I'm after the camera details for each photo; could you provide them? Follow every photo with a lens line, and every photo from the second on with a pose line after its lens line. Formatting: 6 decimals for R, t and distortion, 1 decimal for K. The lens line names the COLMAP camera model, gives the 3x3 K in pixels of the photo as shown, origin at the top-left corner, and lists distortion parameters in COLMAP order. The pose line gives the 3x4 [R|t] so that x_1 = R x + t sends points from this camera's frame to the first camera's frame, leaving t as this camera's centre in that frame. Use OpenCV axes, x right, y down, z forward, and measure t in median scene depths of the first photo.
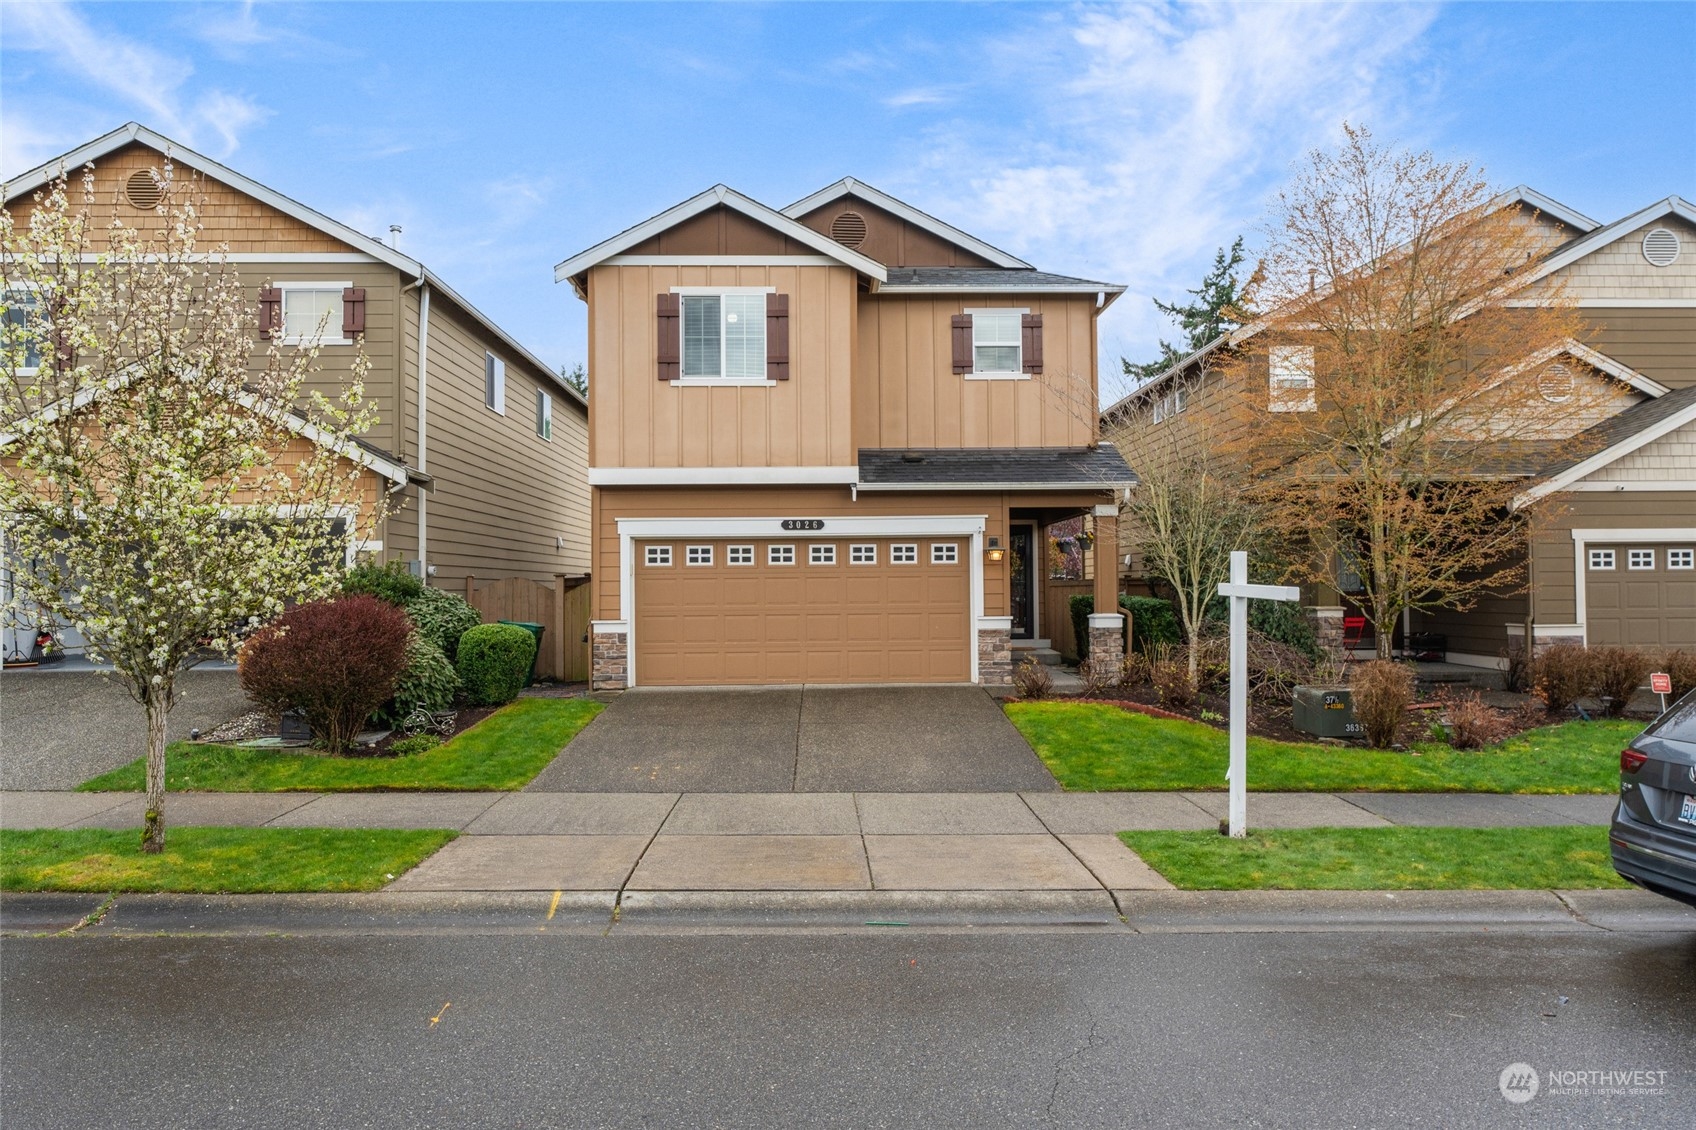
lens RADIAL K [[1121.7, 0, 845.9], [0, 1121.7, 568.0], [0, 0, 1]] dist [-0.008921, 0.004651]
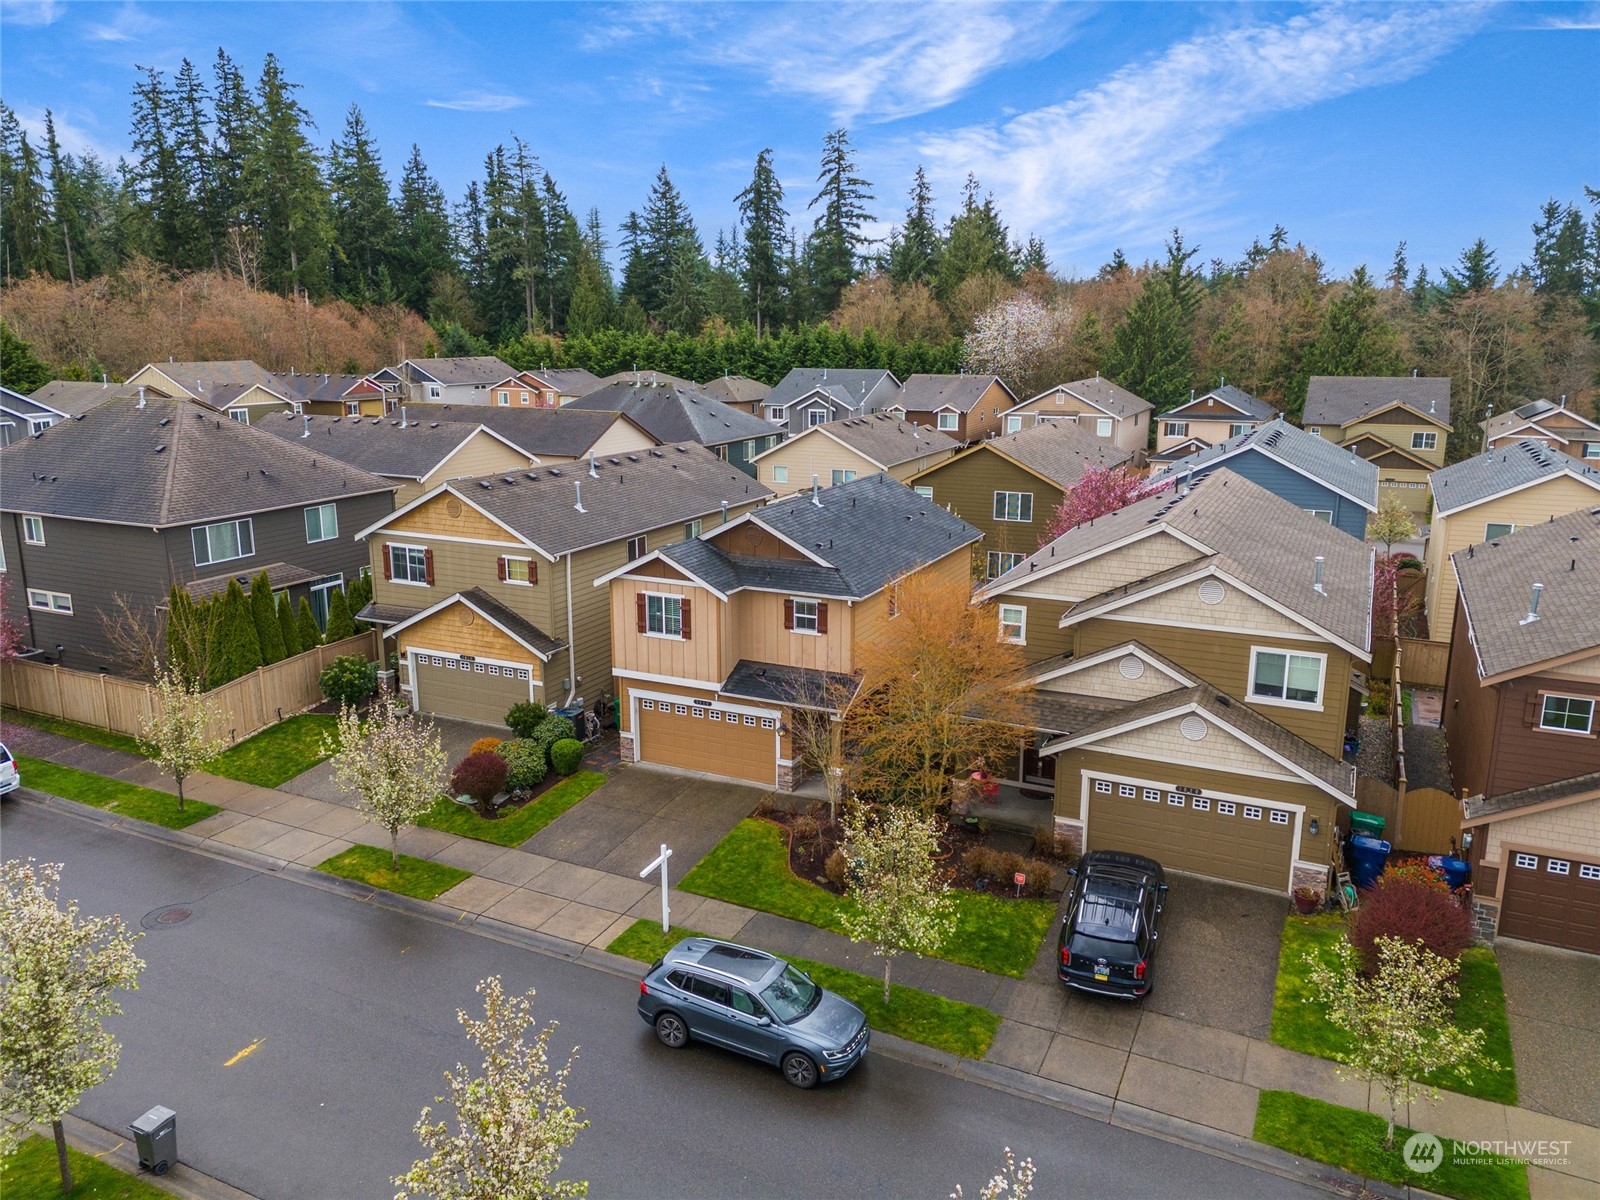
lens RADIAL K [[1175.1, 0, 799.1], [0, 1175.1, 600.4], [0, 0, 1]] dist [0.064089, -0.020509]
pose [[0.886788, 0.116187, -0.447335, 1.066286], [0.000221, 0.967779, 0.251802, -0.766632], [0.462177, -0.223394, 0.858189, -0.745429]]
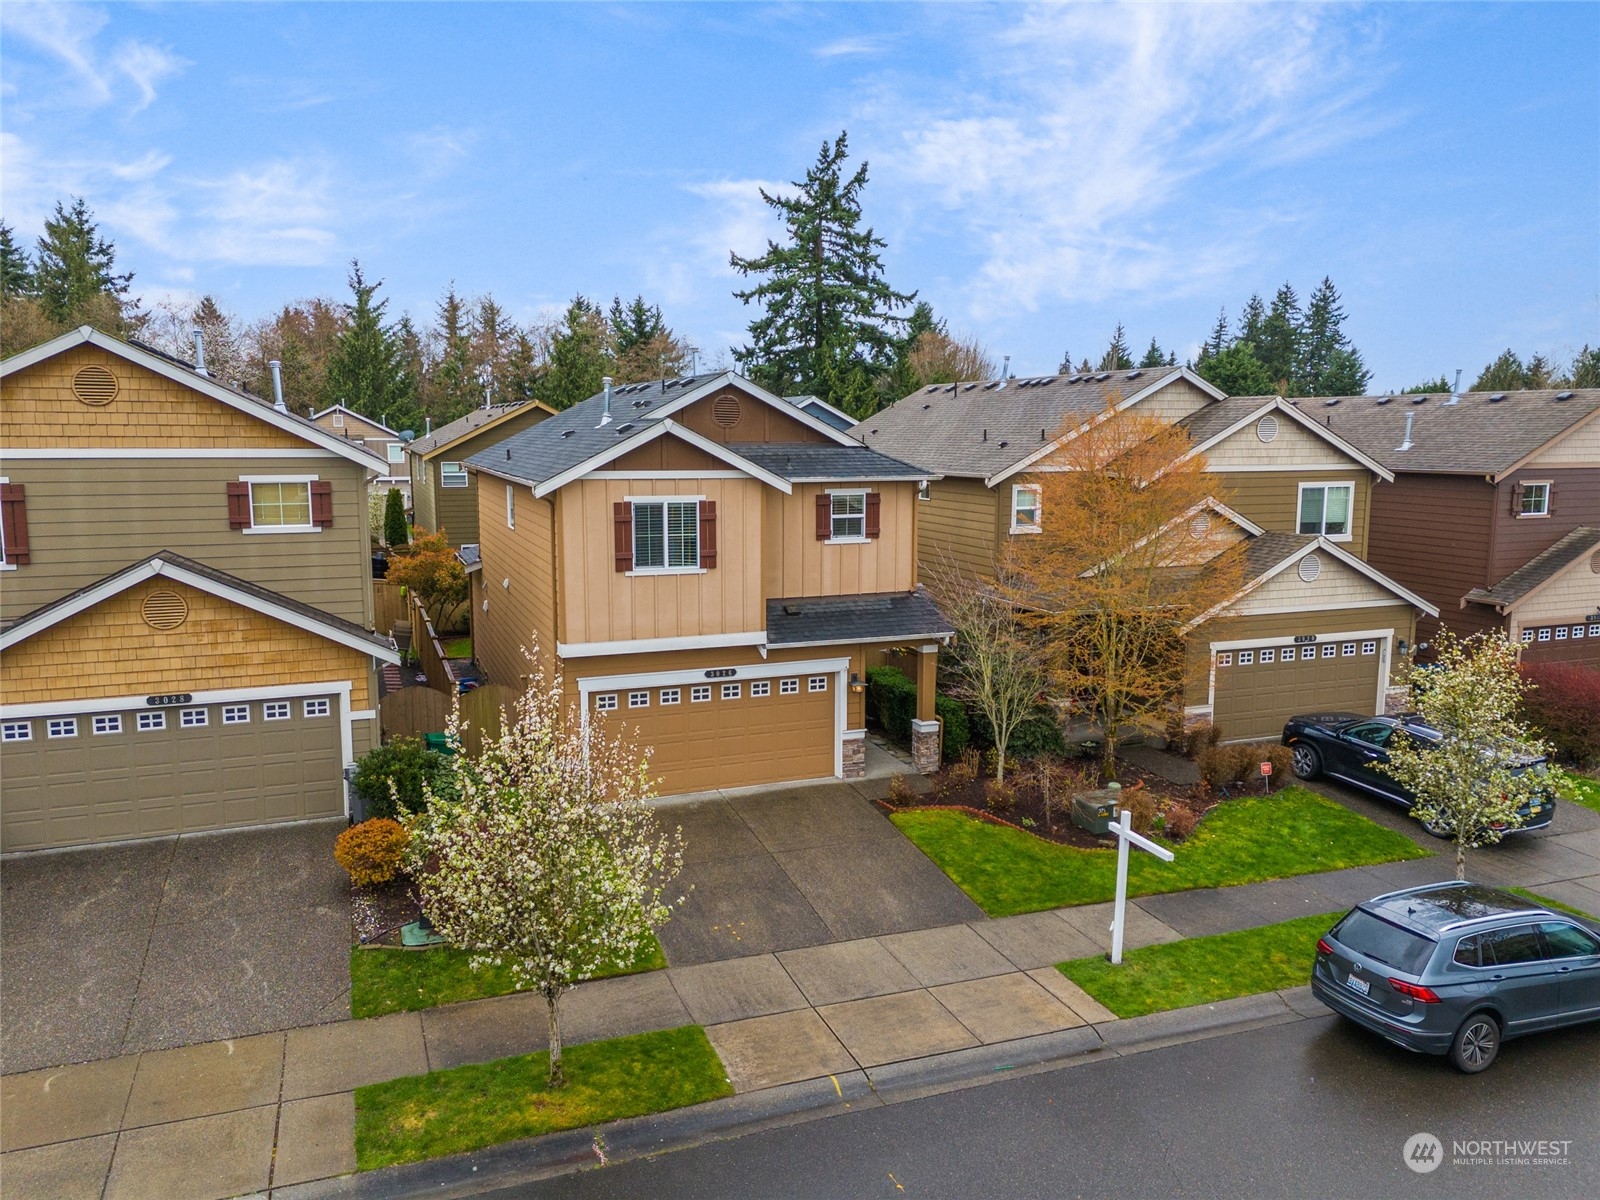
lens RADIAL K [[1175.1, 0, 799.5], [0, 1175.1, 596.9], [0, 0, 1]] dist [0.064089, -0.020509]
pose [[0.941465, -0.037134, 0.335060, -0.401136], [-0.016520, 0.987638, 0.155877, -0.336910], [-0.336707, -0.152288, 0.929213, -0.281595]]
